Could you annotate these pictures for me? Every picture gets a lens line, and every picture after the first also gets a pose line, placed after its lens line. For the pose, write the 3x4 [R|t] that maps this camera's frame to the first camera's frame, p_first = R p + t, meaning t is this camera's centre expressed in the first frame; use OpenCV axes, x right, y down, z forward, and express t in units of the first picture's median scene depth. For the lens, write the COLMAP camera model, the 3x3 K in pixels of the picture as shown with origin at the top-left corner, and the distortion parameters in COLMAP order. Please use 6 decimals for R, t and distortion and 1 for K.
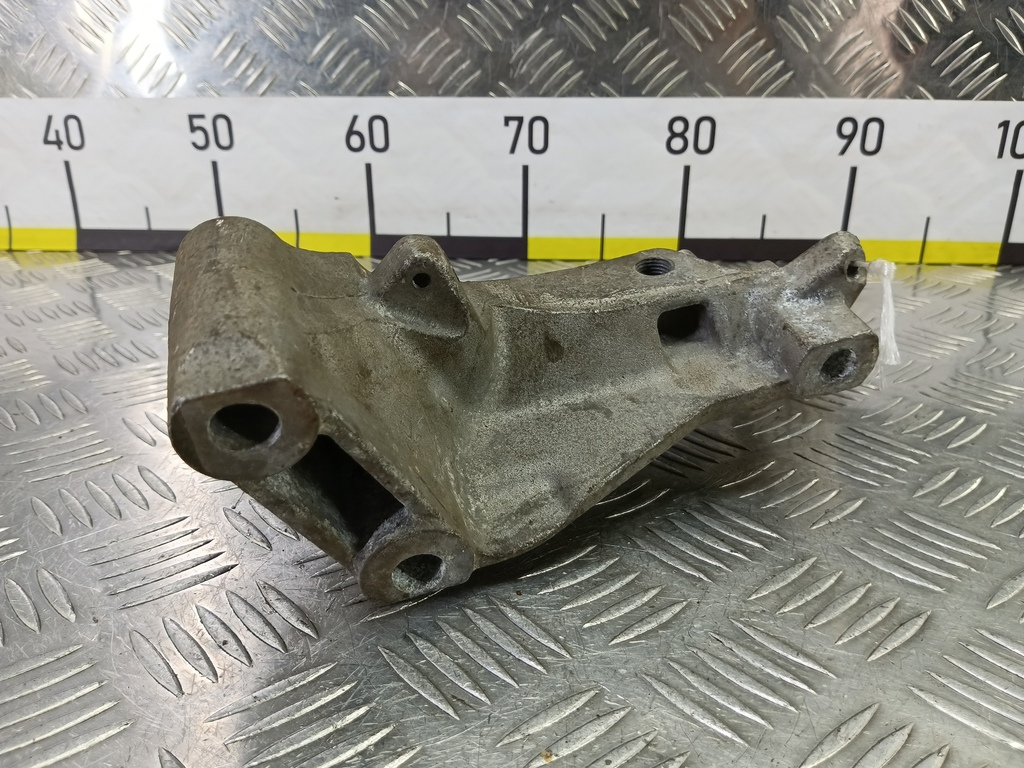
lens RADIAL K [[880.9, 0, 509.3], [0, 880.9, 371.0], [0, 0, 1]] dist [0.014105, -0.112130]
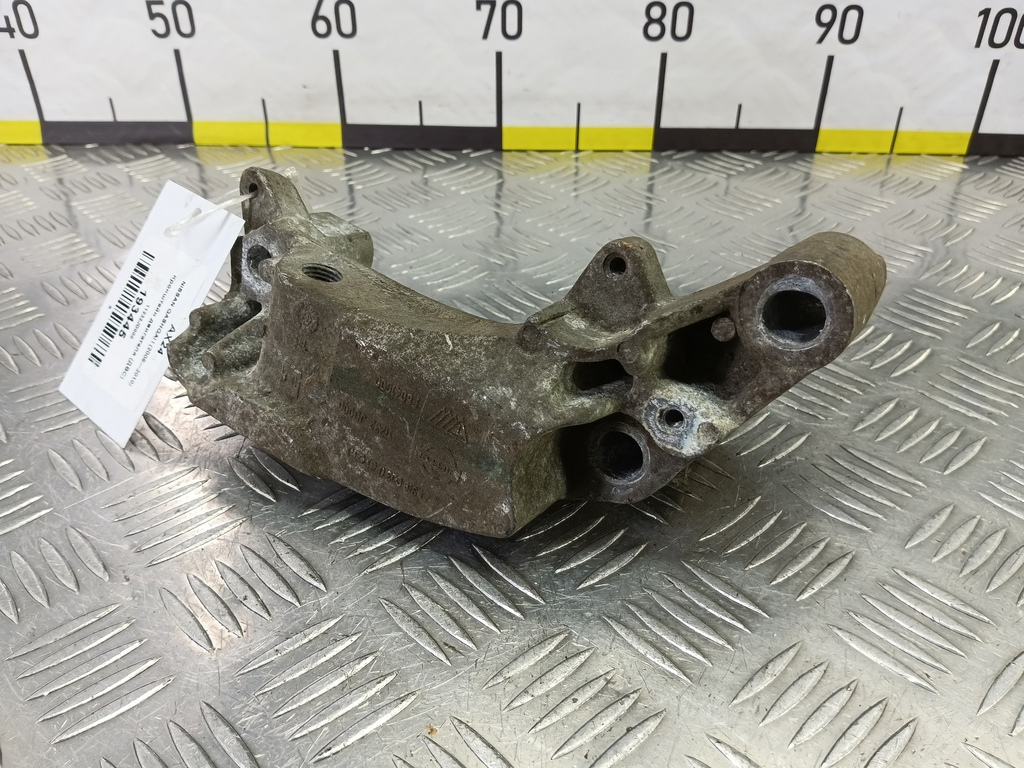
lens RADIAL K [[880.9, 0, 513.1], [0, 880.9, 394.0], [0, 0, 1]] dist [0.014105, -0.112130]
pose [[0.999434, -0.016210, 0.029477, -0.000653], [0.009476, 0.976424, 0.215653, -0.087953], [-0.032278, -0.215252, 0.976025, -0.035872]]
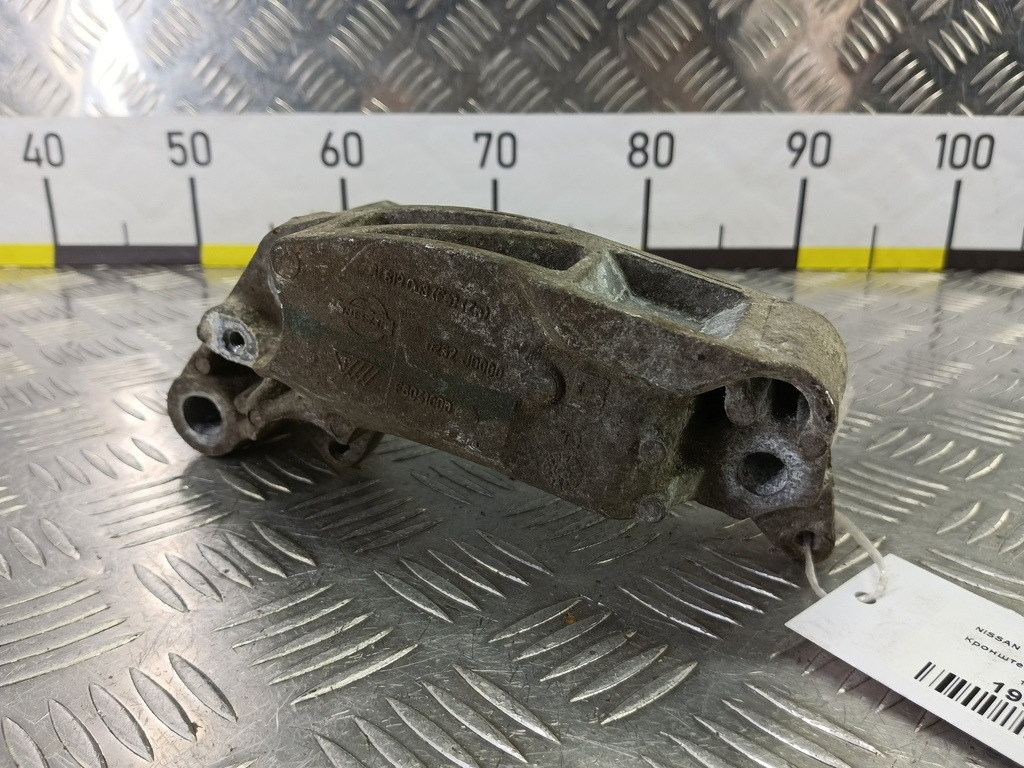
lens RADIAL K [[880.9, 0, 513.3], [0, 880.9, 367.4], [0, 0, 1]] dist [0.014105, -0.112130]
pose [[0.998911, -0.013042, 0.044792, -0.010984], [0.015611, 0.998223, -0.057511, 0.058723], [-0.043963, 0.058148, 0.997340, -0.035585]]
